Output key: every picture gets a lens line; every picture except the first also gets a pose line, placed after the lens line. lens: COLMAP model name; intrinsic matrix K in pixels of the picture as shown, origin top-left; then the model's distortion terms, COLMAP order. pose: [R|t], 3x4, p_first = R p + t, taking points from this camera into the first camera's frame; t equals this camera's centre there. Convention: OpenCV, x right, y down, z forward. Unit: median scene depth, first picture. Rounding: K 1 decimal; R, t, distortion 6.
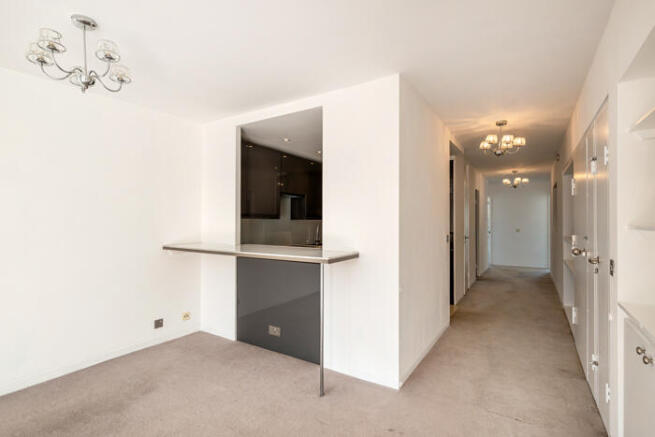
lens RADIAL K [[316.8, 0, 327.3], [0, 316.8, 220.8], [0, 0, 1]] dist [0.001808, 0.000324]
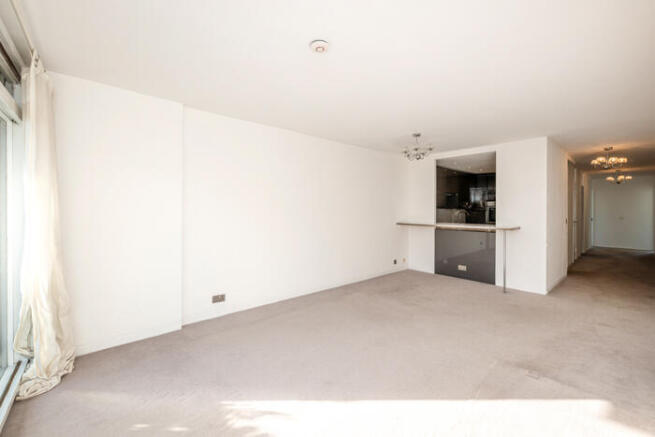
lens RADIAL K [[273.1, 0, 327.5], [0, 273.1, 210.7], [0, 0, 1]] dist [-0.017081, 0.000382]
pose [[0.957740, 0.002540, -0.287624, -0.432048], [-0.000869, 0.999982, 0.005940, -0.004341], [0.287634, -0.005439, 0.957725, -0.726505]]
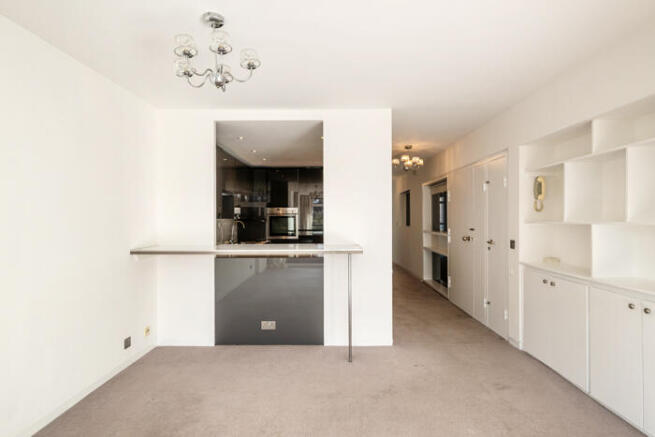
lens RADIAL K [[338.5, 0, 327.5], [0, 338.5, 218.5], [0, 0, 1]] dist [-0.001082, 0.000154]
pose [[0.846283, -0.004041, 0.532718, -0.541702], [0.005270, 0.999986, -0.000787, -0.002446], [-0.532707, 0.003474, 0.846292, -0.044368]]
